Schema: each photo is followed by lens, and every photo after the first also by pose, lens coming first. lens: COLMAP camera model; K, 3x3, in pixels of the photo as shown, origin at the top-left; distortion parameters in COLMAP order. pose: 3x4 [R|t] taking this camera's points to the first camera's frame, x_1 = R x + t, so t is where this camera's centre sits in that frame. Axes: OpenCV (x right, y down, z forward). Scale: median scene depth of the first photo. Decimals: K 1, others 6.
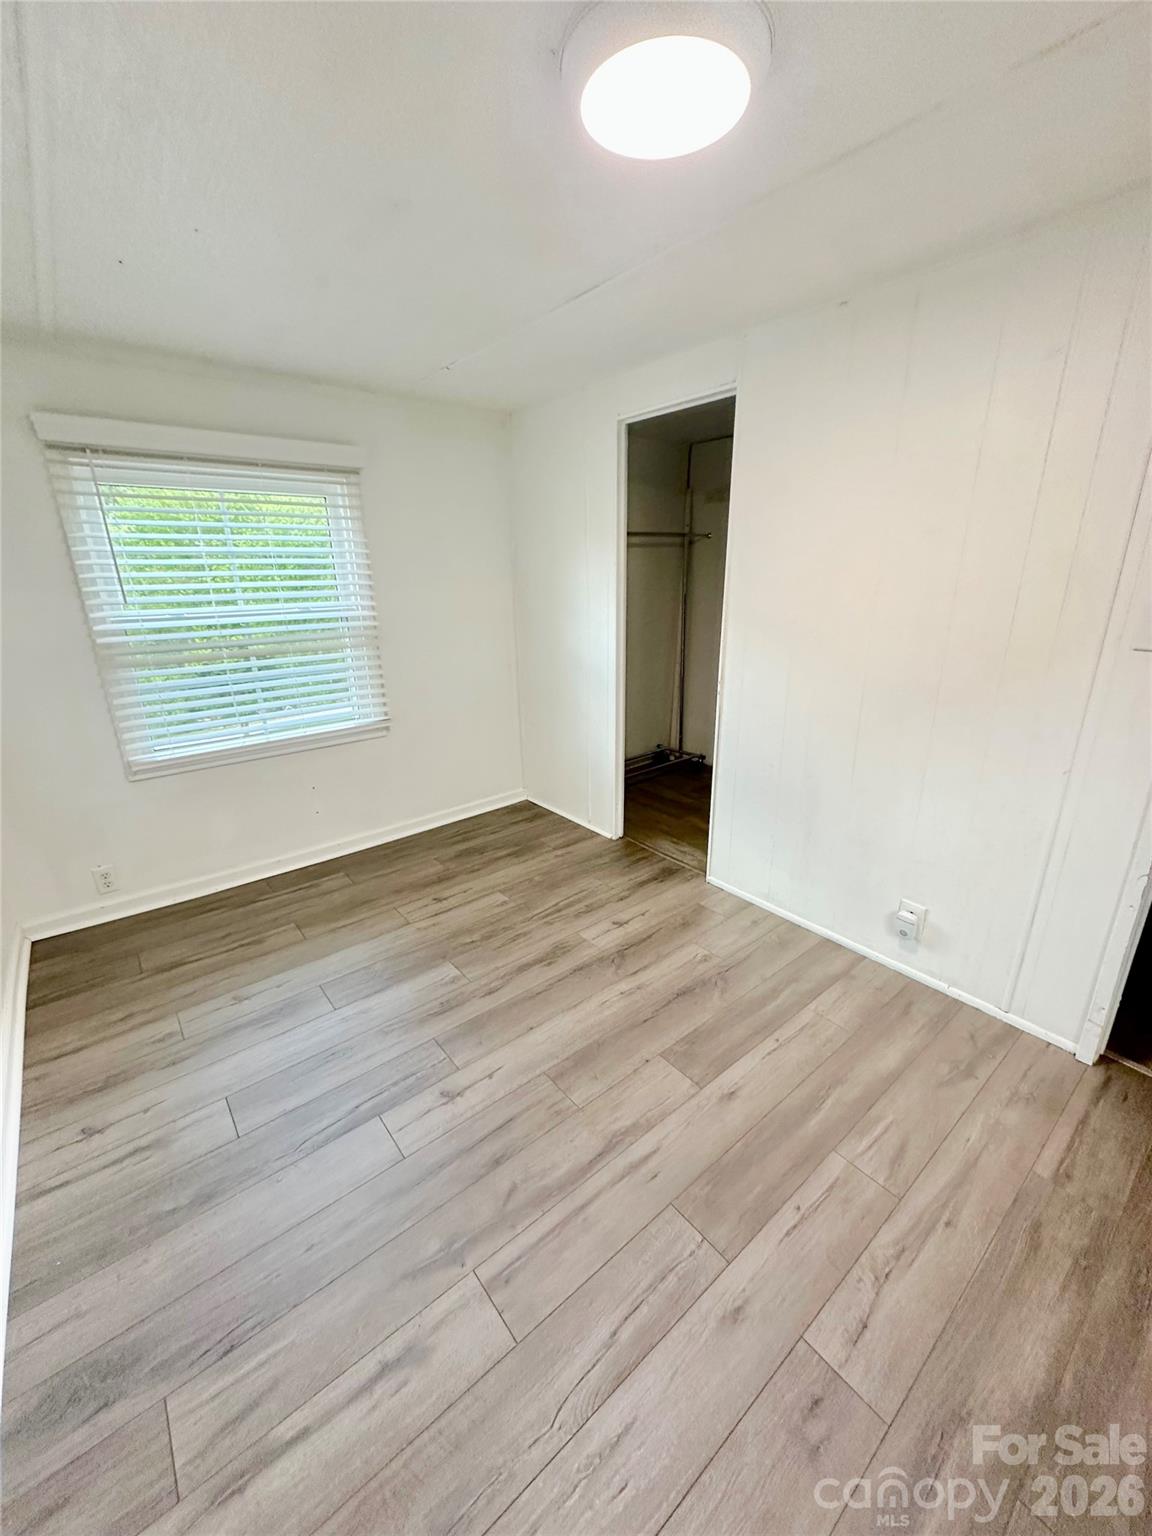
lens RADIAL K [[615.7, 0, 576.0], [0, 615.7, 768.0], [0, 0, 1]] dist [-0.001336, -0.000143]
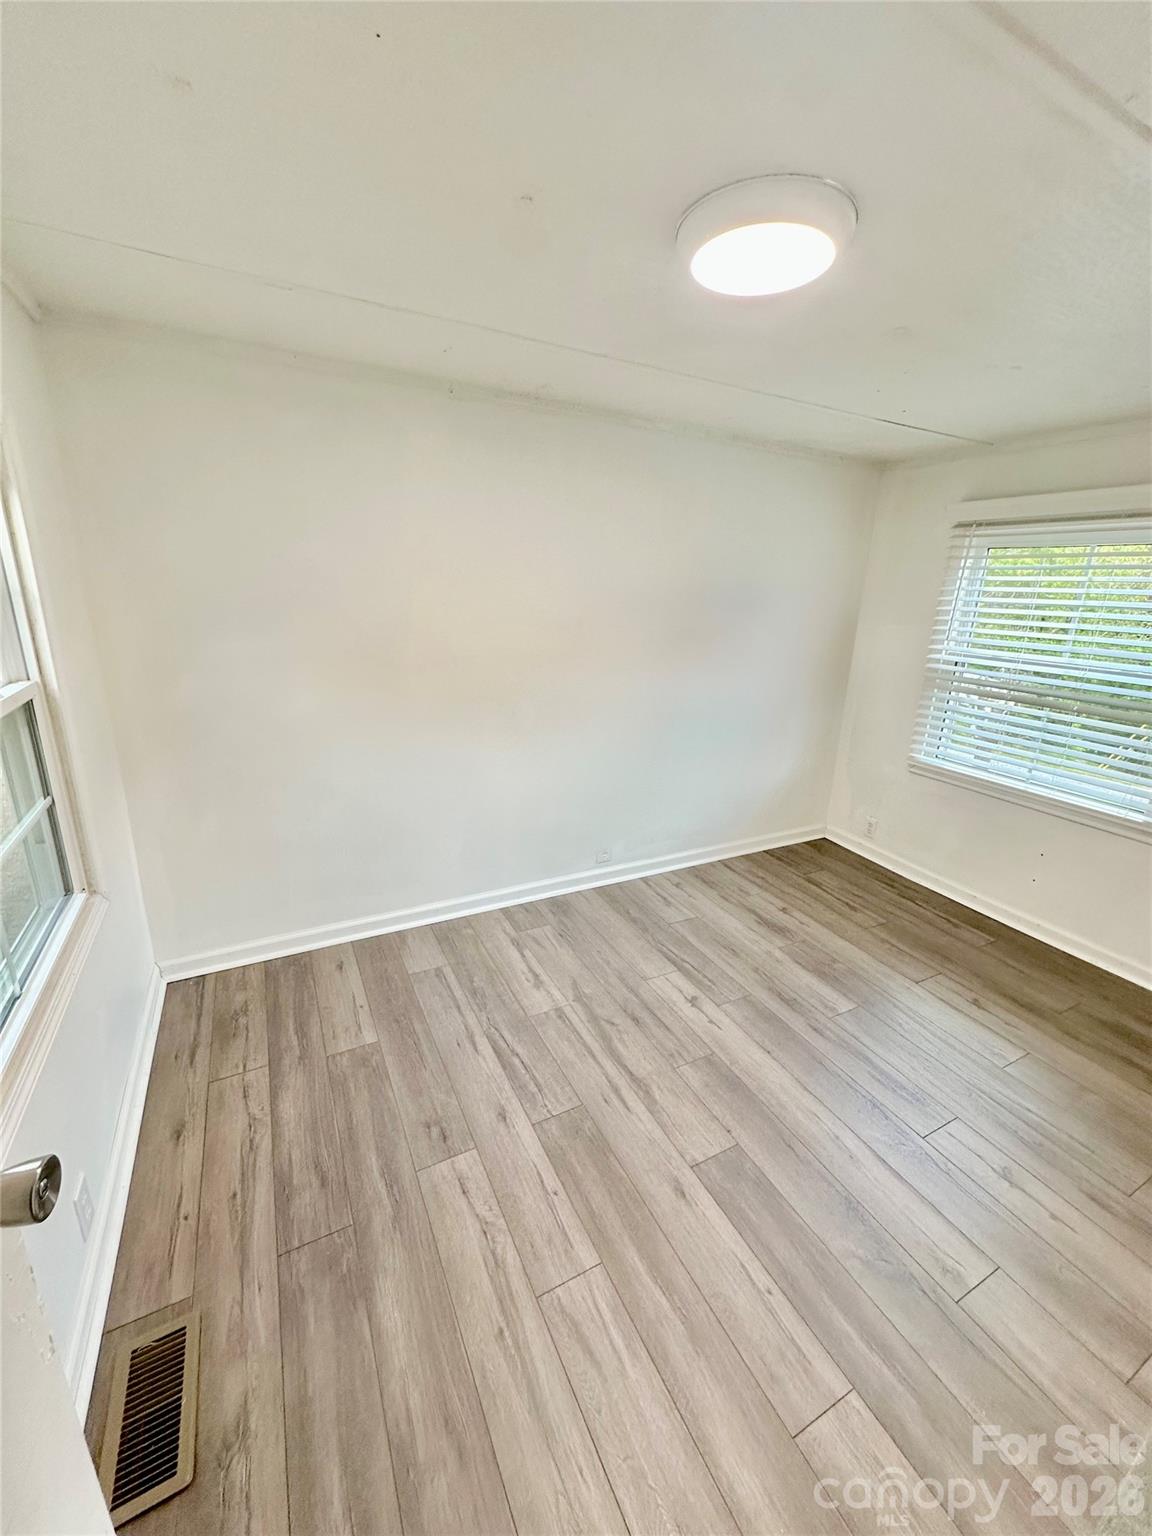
lens RADIAL K [[615.7, 0, 576.0], [0, 615.7, 768.0], [0, 0, 1]] dist [-0.001336, -0.000143]
pose [[-0.217967, 0.286175, -0.933056, 1.000081], [-0.325570, 0.879958, 0.345945, -0.315499], [0.920051, 0.379180, -0.098632, 0.719382]]
